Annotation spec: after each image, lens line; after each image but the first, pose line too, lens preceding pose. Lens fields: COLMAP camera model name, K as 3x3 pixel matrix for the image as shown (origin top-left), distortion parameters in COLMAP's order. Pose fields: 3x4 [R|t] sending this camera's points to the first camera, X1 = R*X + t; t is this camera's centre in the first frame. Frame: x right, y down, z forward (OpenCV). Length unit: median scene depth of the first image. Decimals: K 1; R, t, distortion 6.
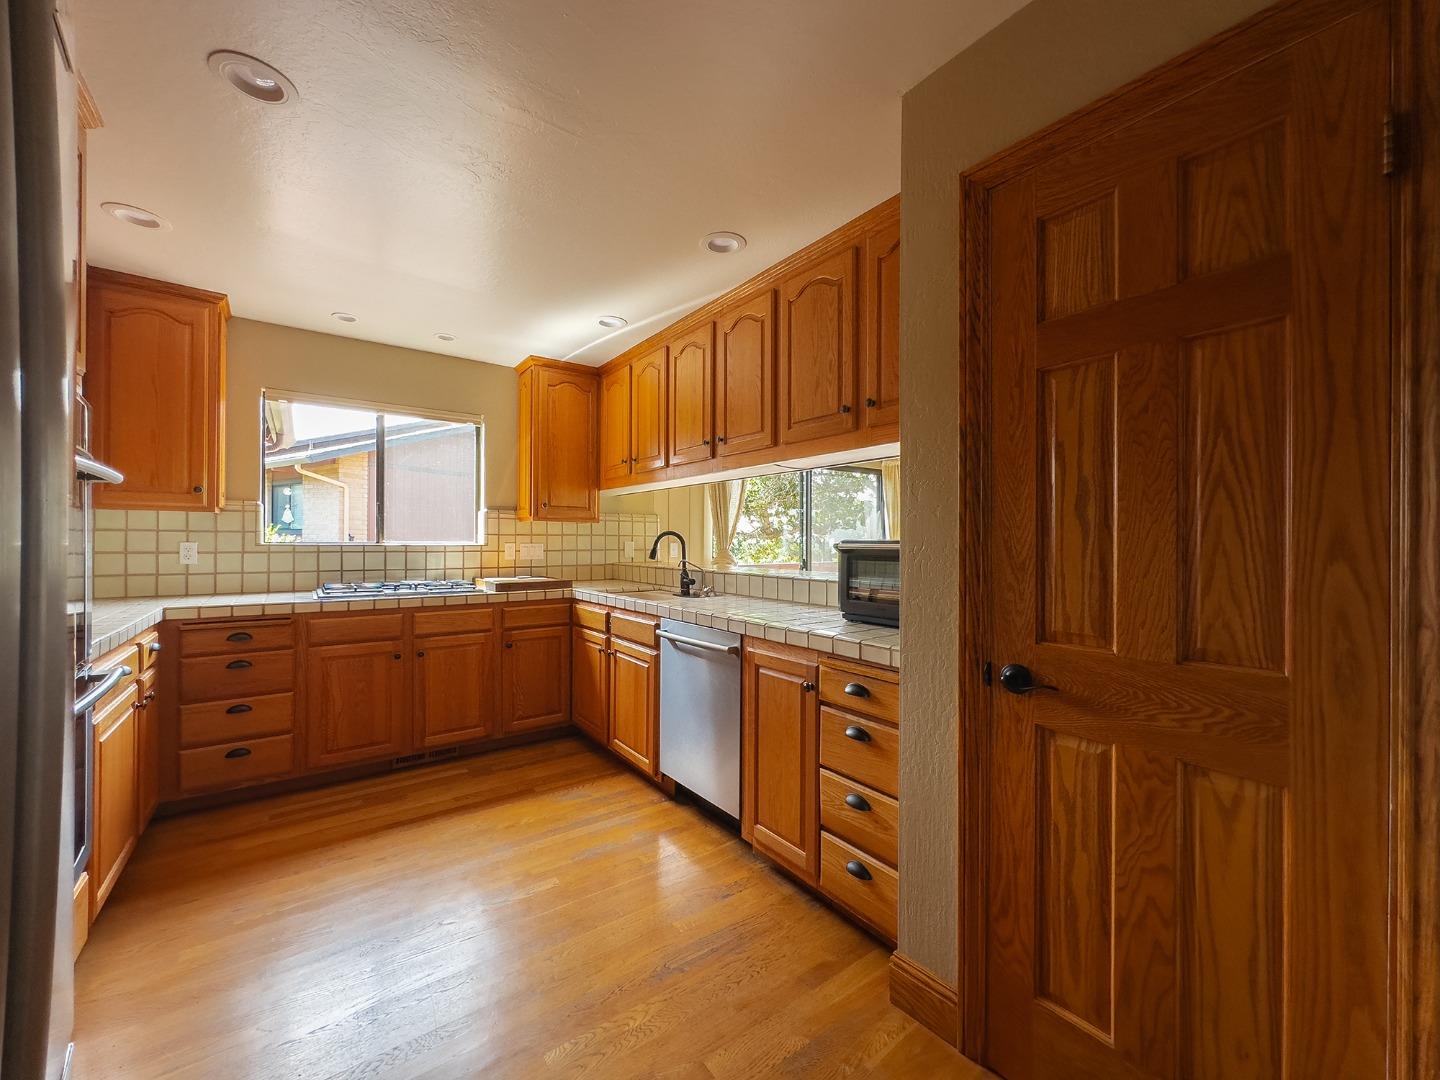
lens RADIAL K [[586.2, 0, 723.4], [0, 586.2, 540.6], [0, 0, 1]] dist [0.001699, 0.002875]
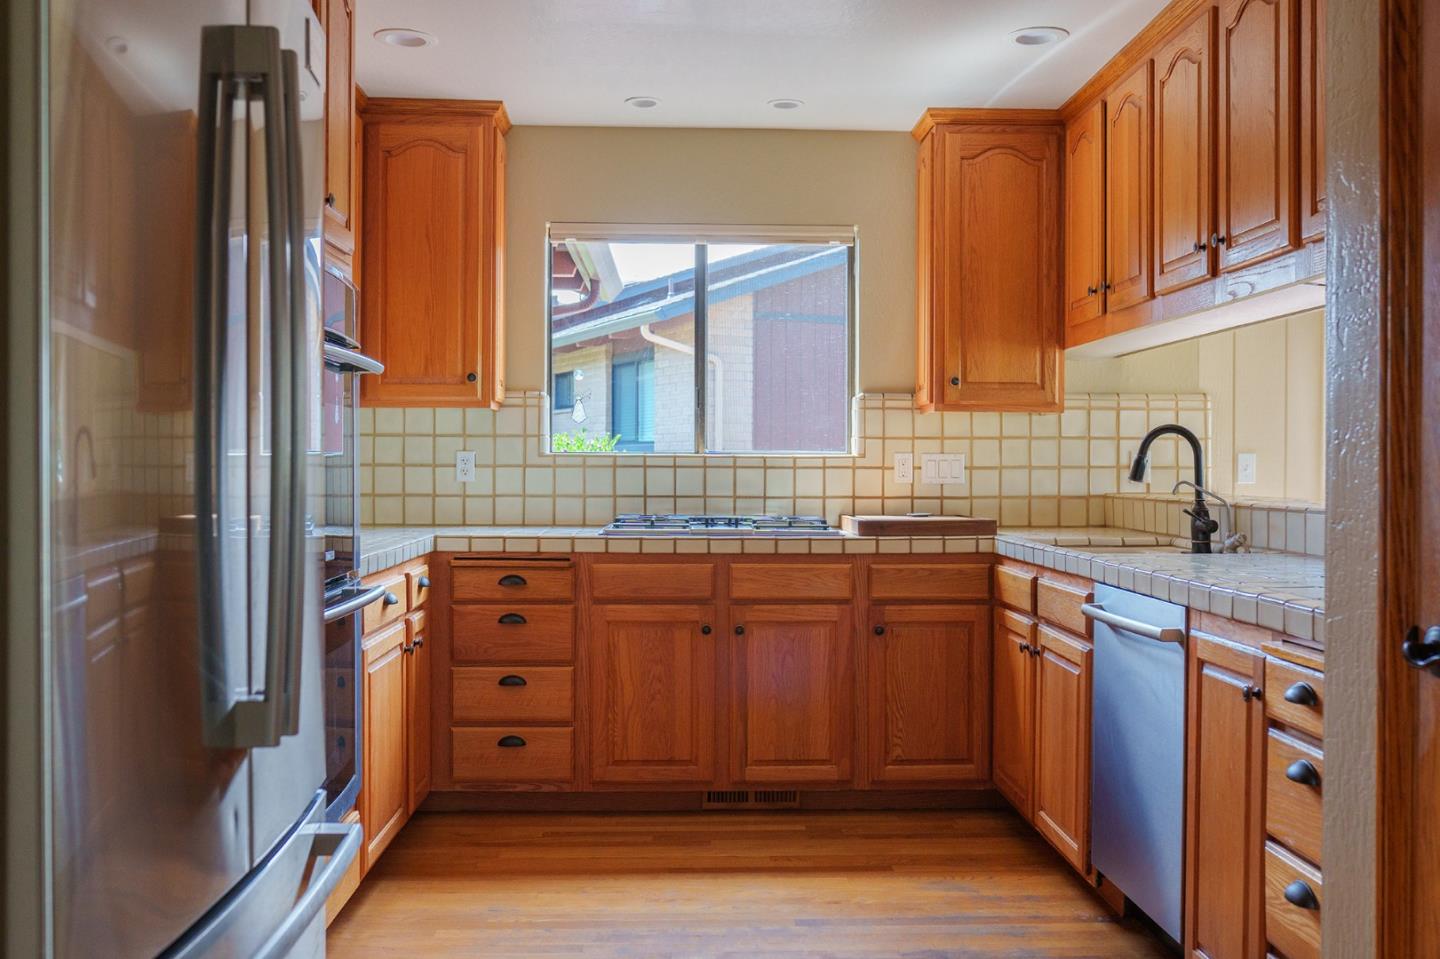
lens RADIAL K [[1379.8, 0, 722.6], [0, 1379.8, 481.3], [0, 0, 1]] dist [0.004716, 0.007604]
pose [[0.830619, 0.004463, -0.556823, 0.279397], [0.001387, 0.999948, 0.010084, 0.022197], [0.556839, -0.009148, 0.830570, -0.217534]]
